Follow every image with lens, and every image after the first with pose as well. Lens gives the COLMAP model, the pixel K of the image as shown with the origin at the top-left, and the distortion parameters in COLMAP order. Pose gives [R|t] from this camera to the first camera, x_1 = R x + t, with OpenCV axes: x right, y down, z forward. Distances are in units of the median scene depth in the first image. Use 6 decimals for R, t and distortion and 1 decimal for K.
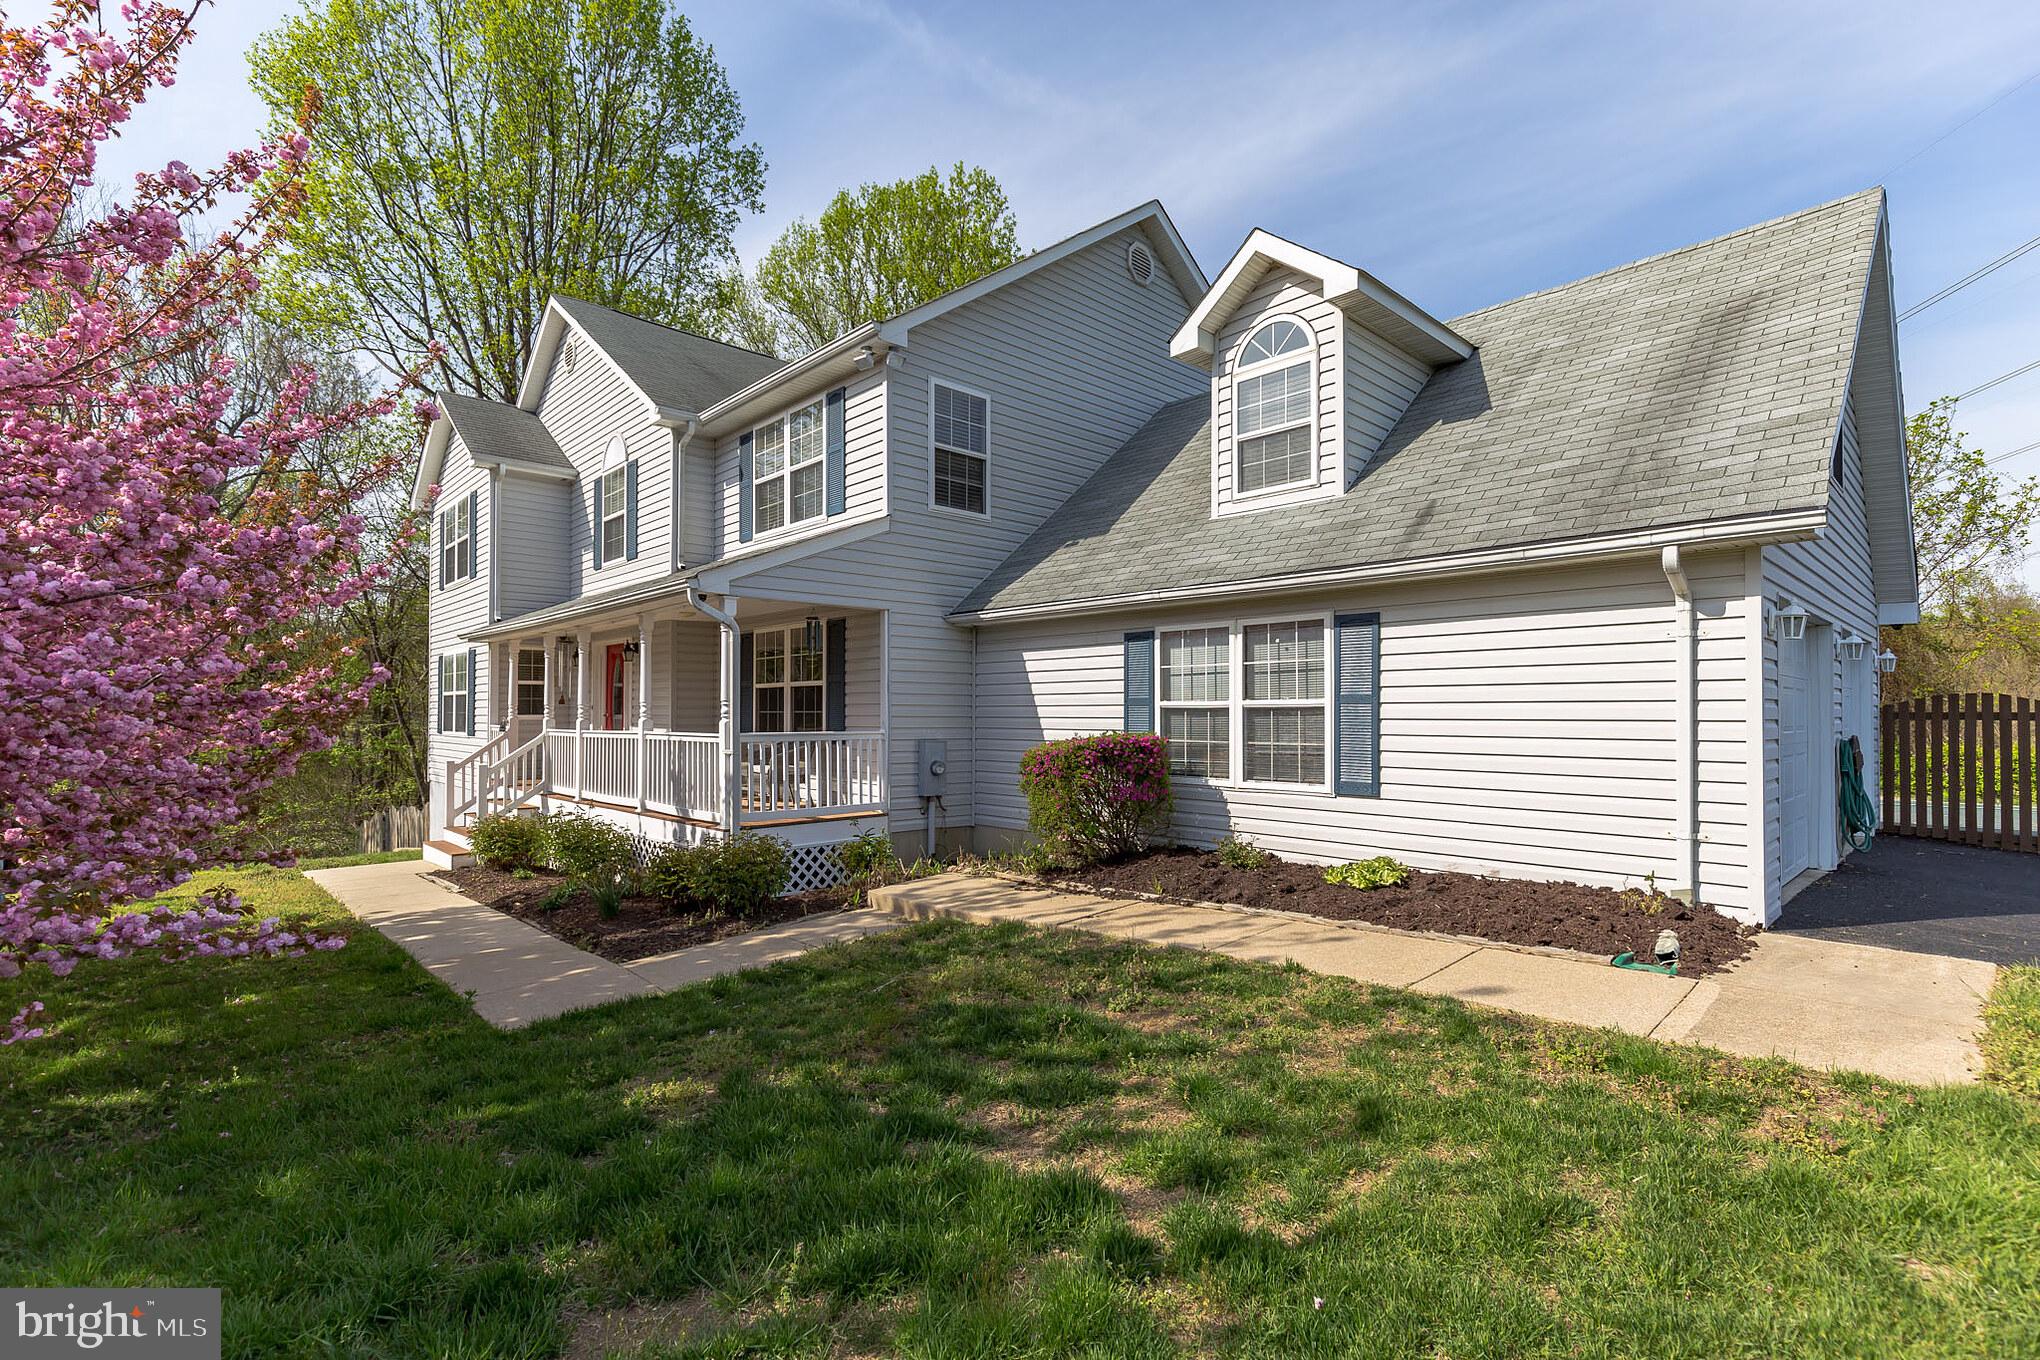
lens RADIAL K [[931.3, 0, 1028.4], [0, 931.3, 689.8], [0, 0, 1]] dist [0.004751, -0.000585]
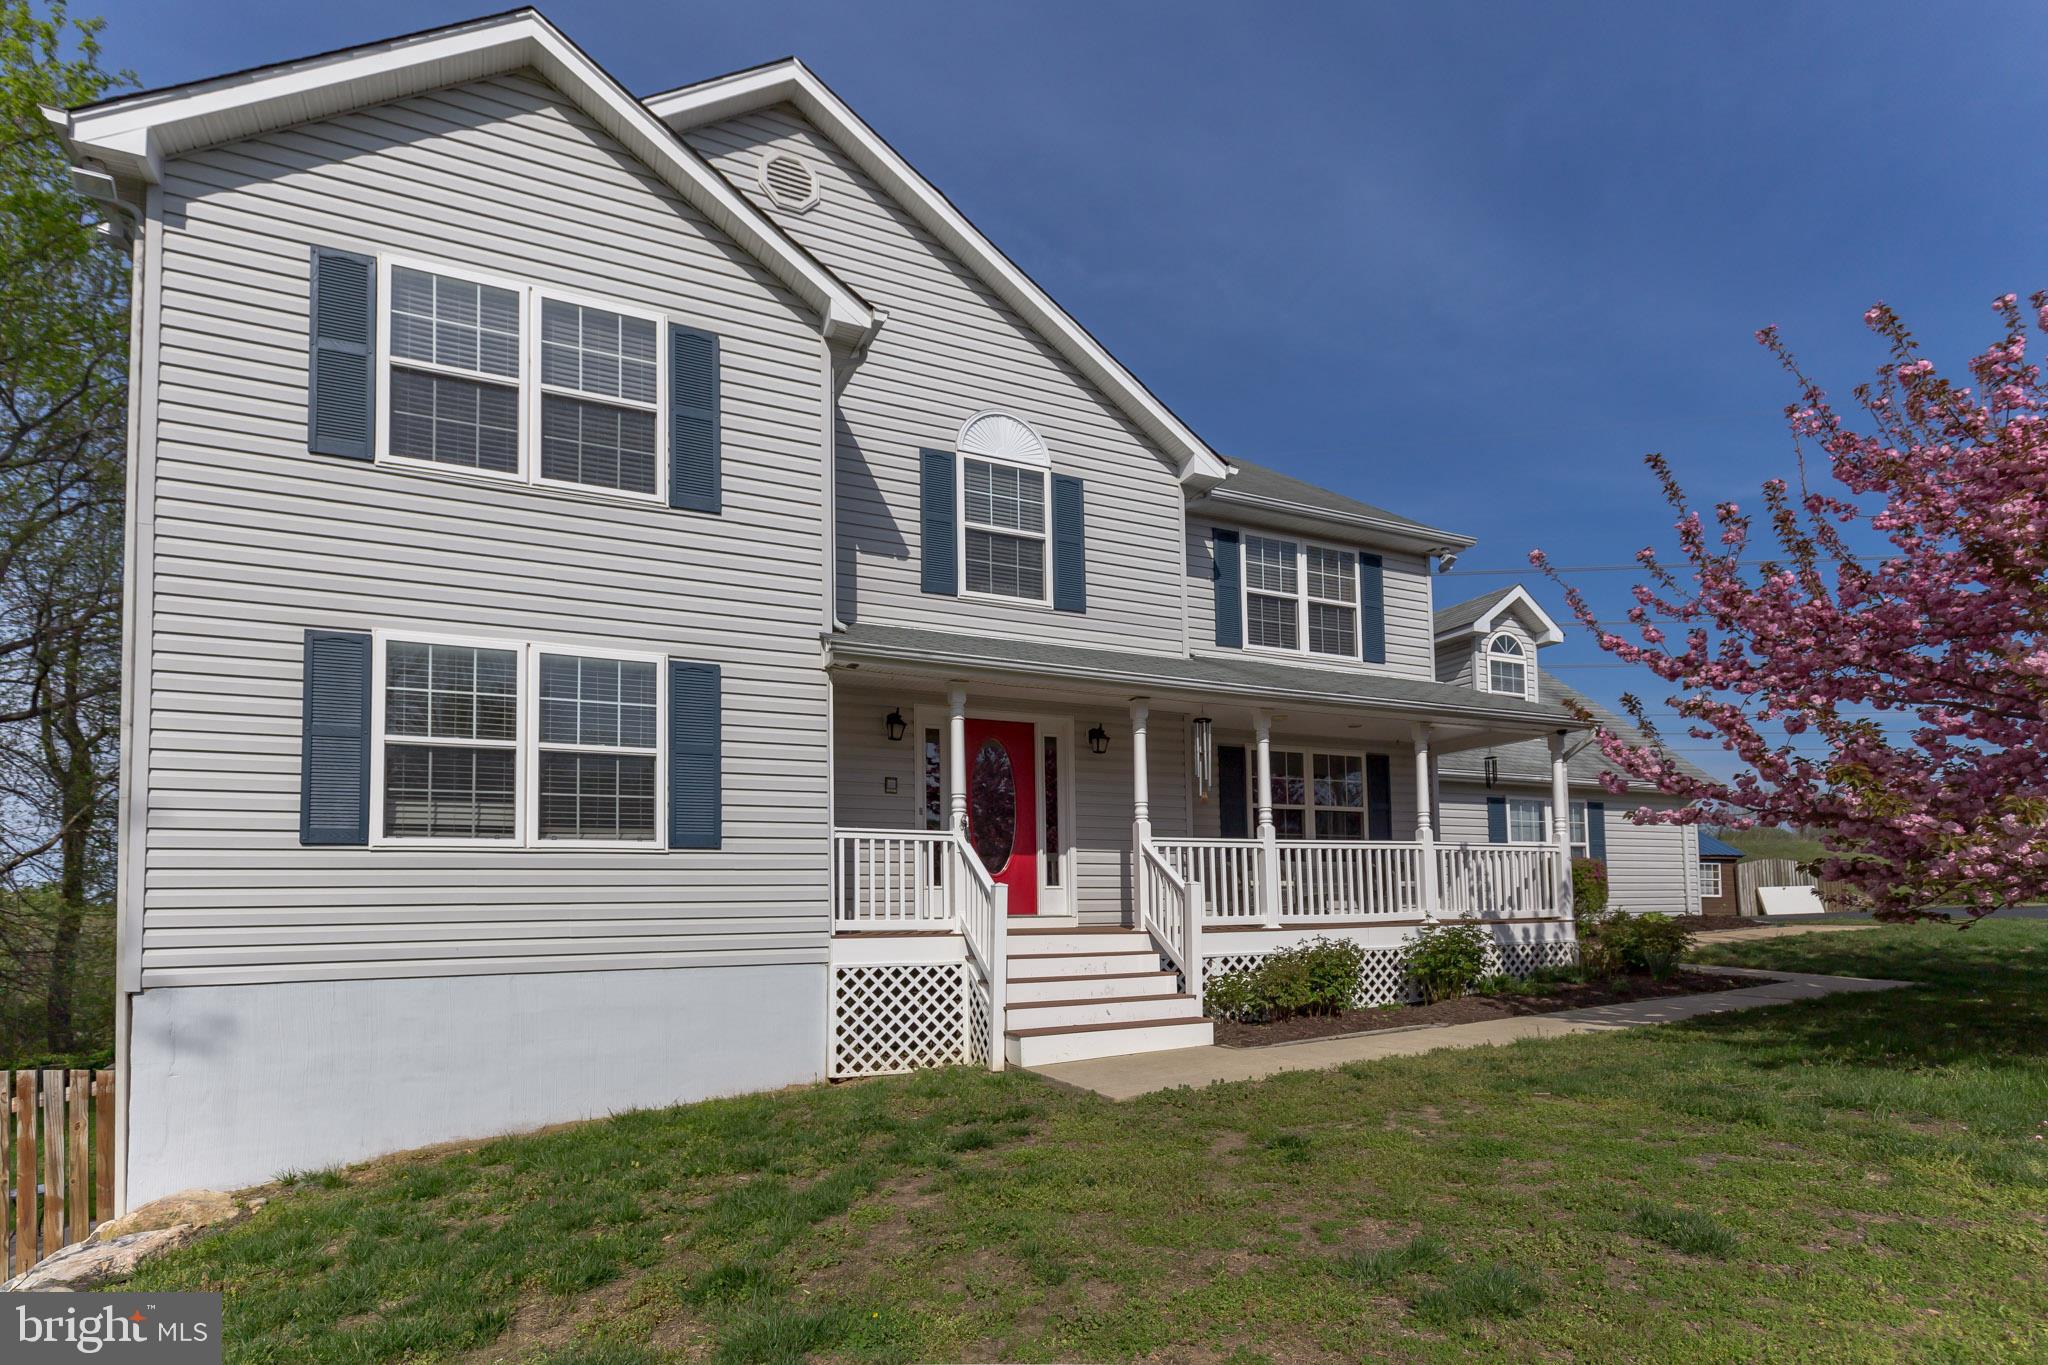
lens RADIAL K [[935.0, 0, 1032.4], [0, 935.0, 692.4], [0, 0, 1]] dist [0.004751, -0.000585]
pose [[0.343074, 0.077563, 0.936101, -1.325927], [-0.069123, 0.995968, -0.057190, -0.051543], [-0.936762, -0.045085, 0.347051, 0.915936]]
